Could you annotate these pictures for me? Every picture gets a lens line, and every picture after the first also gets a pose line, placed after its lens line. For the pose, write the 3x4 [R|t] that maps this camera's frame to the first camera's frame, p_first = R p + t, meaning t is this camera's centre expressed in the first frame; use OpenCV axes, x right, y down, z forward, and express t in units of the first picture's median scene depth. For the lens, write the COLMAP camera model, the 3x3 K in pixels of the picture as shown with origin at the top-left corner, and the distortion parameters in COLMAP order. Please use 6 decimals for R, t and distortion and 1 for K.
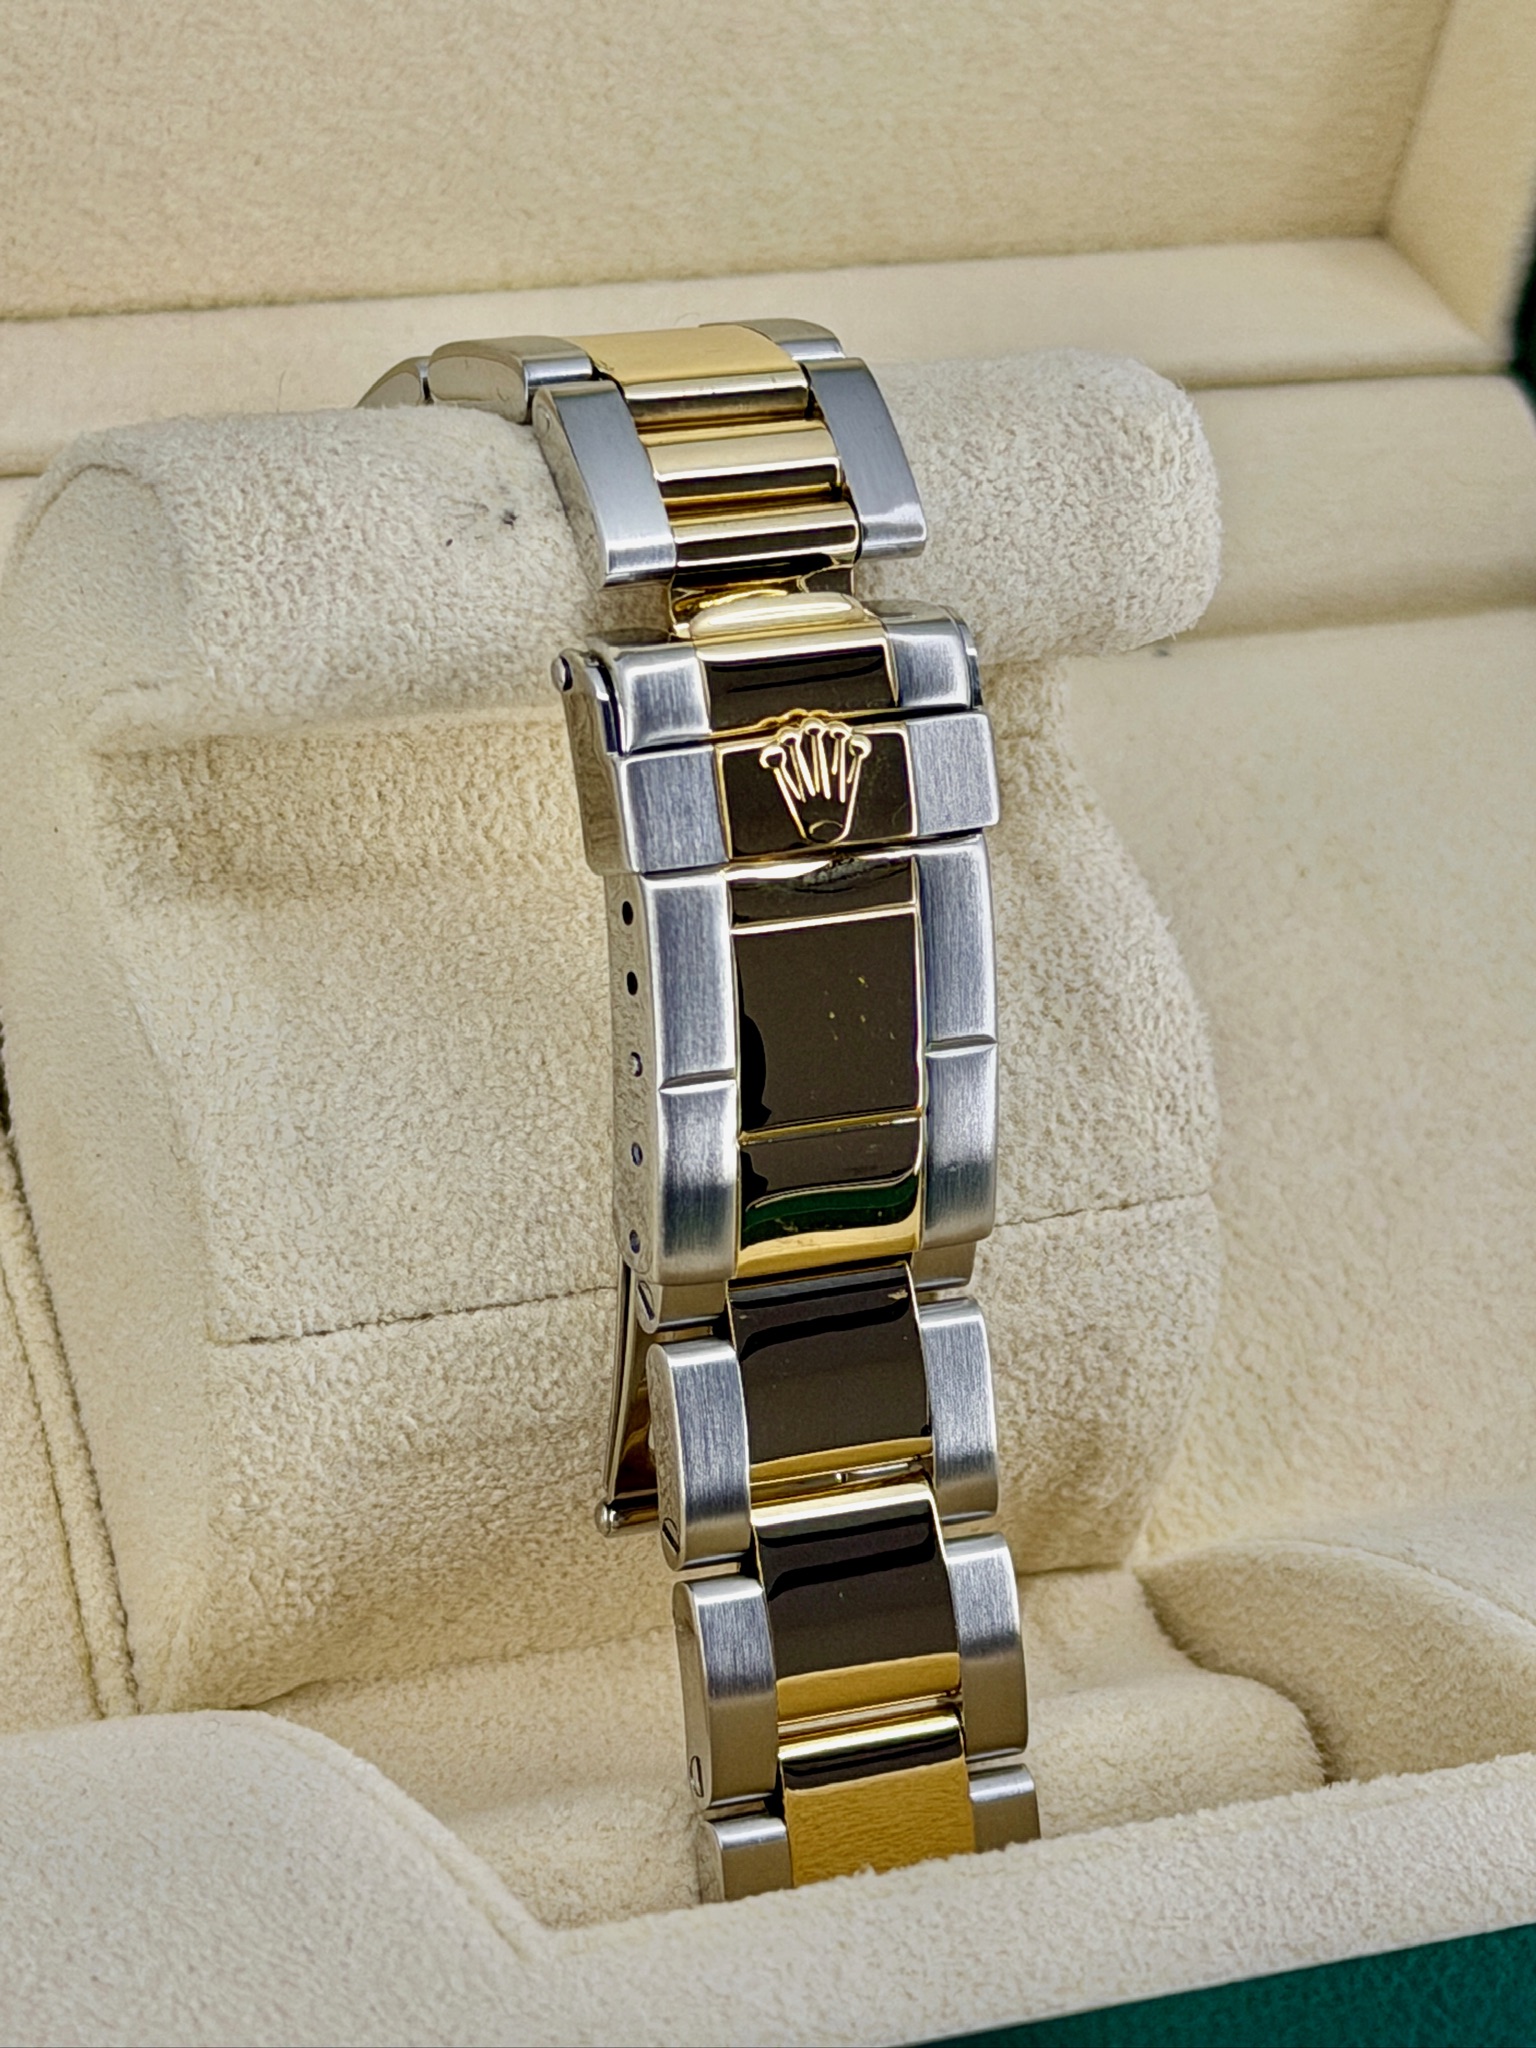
lens RADIAL K [[6392.4, 0, 764.2], [0, 6392.4, 1036.1], [0, 0, 1]] dist [0.057507, 0.000000]
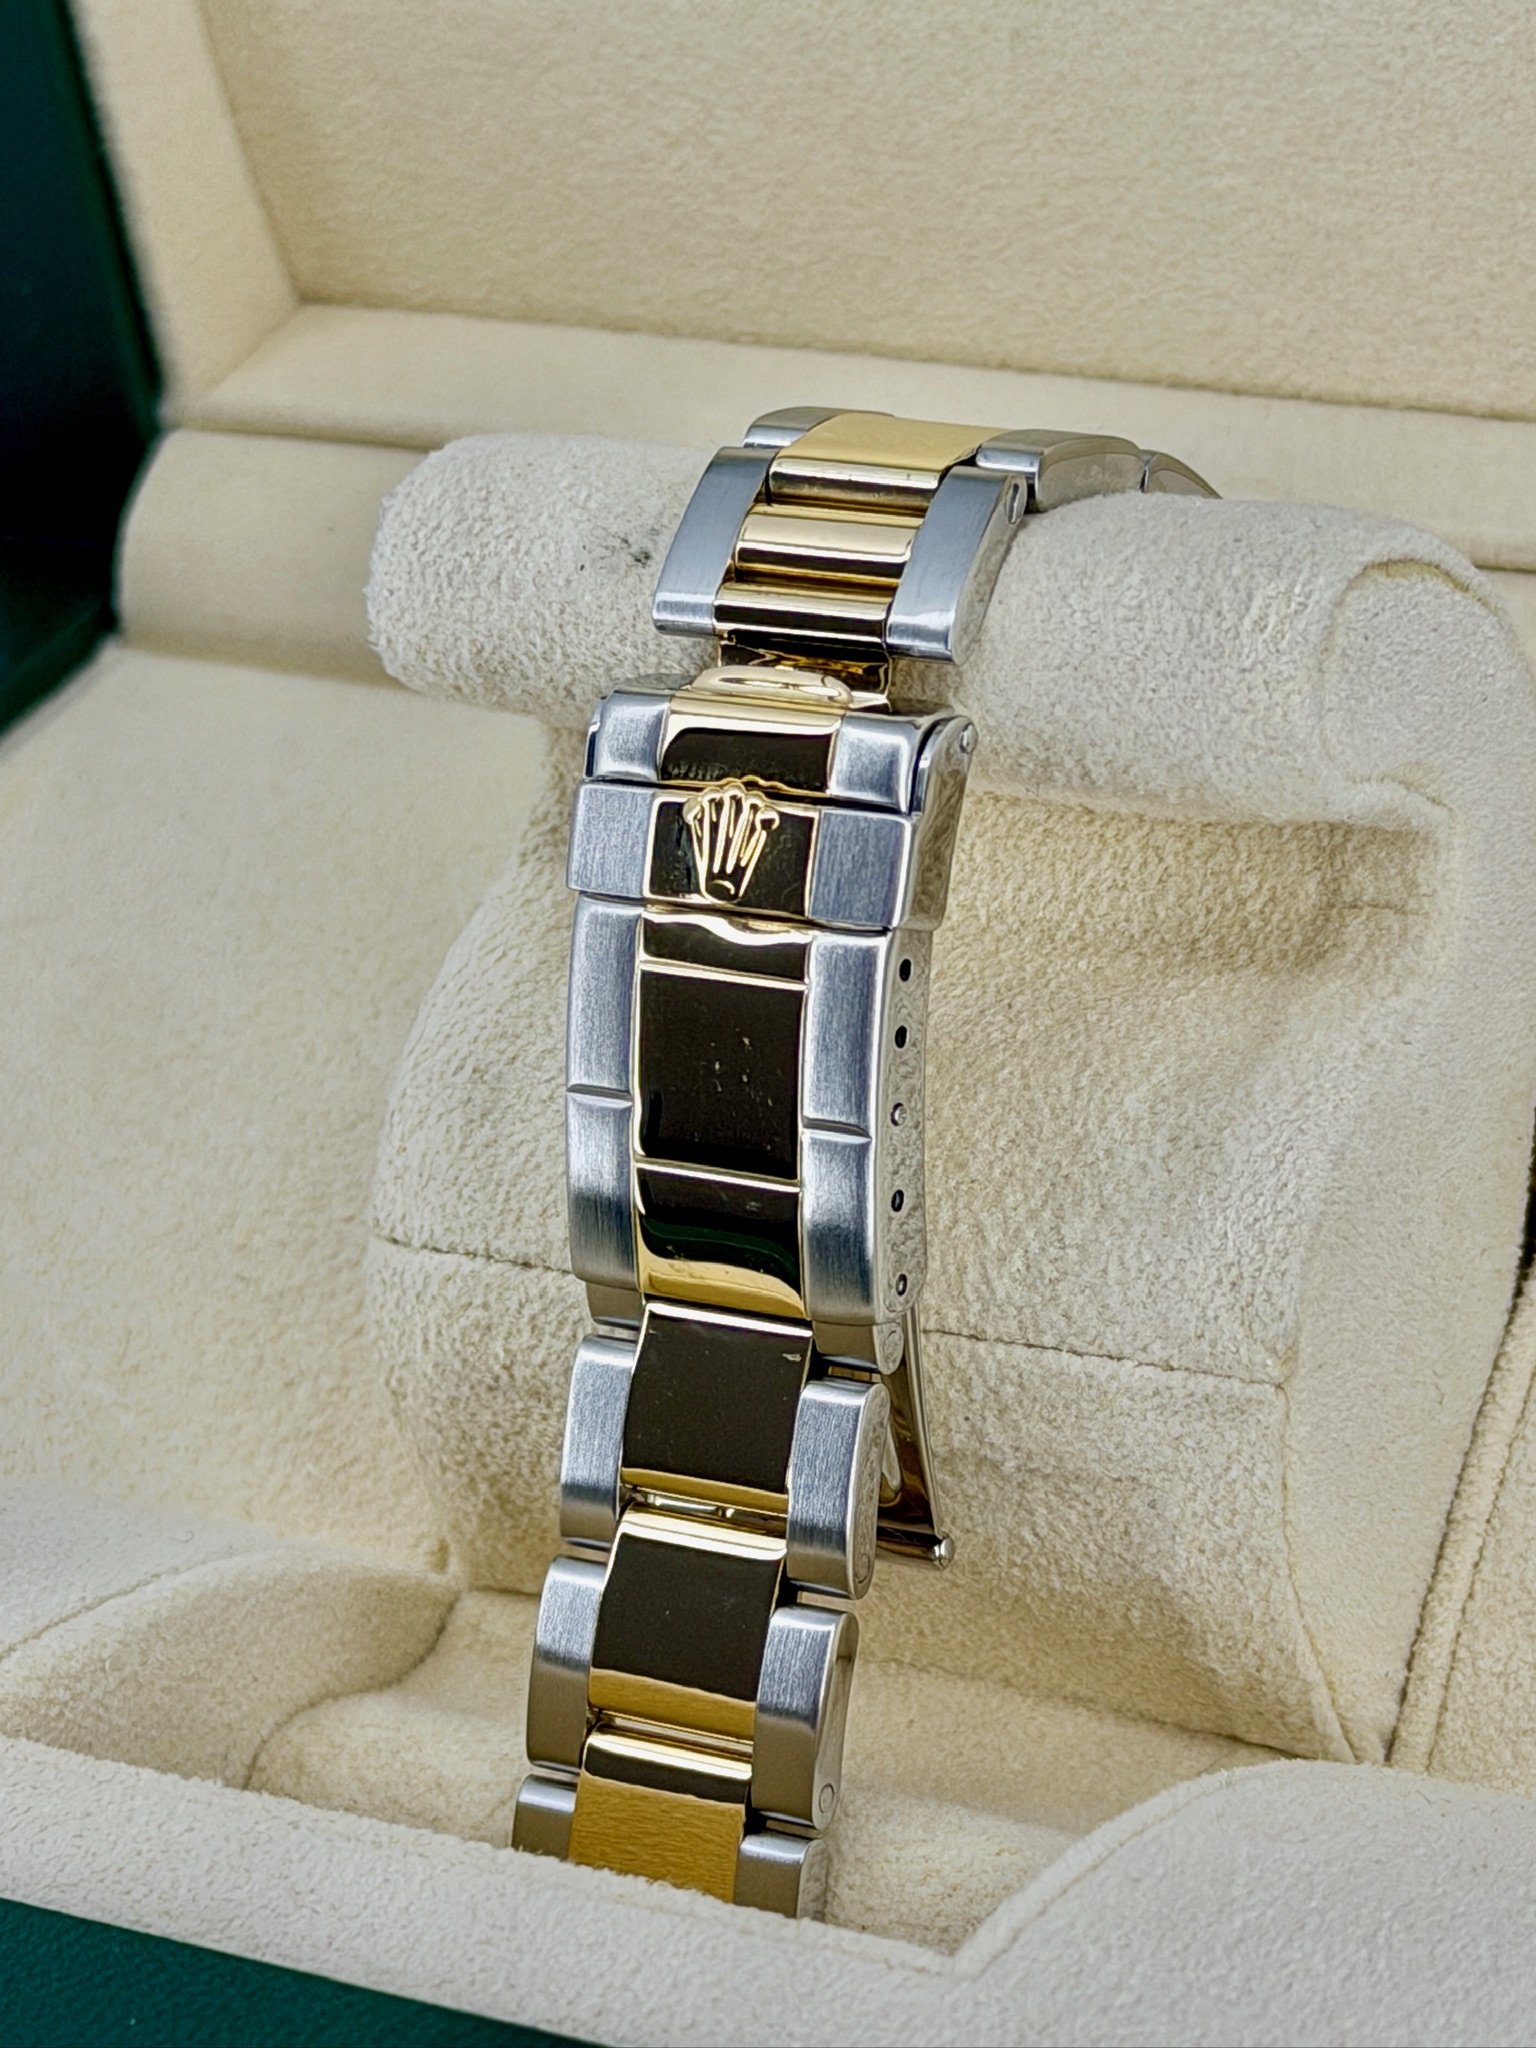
lens RADIAL K [[6392.4, 0, 769.9], [0, 6392.4, 1012.7], [0, 0, 1]] dist [0.057507, 0.000000]
pose [[0.566930, 0.208127, -0.797040, 0.839143], [-0.226393, 0.969665, 0.092172, -0.109125], [0.792046, 0.128189, 0.596851, 0.373337]]
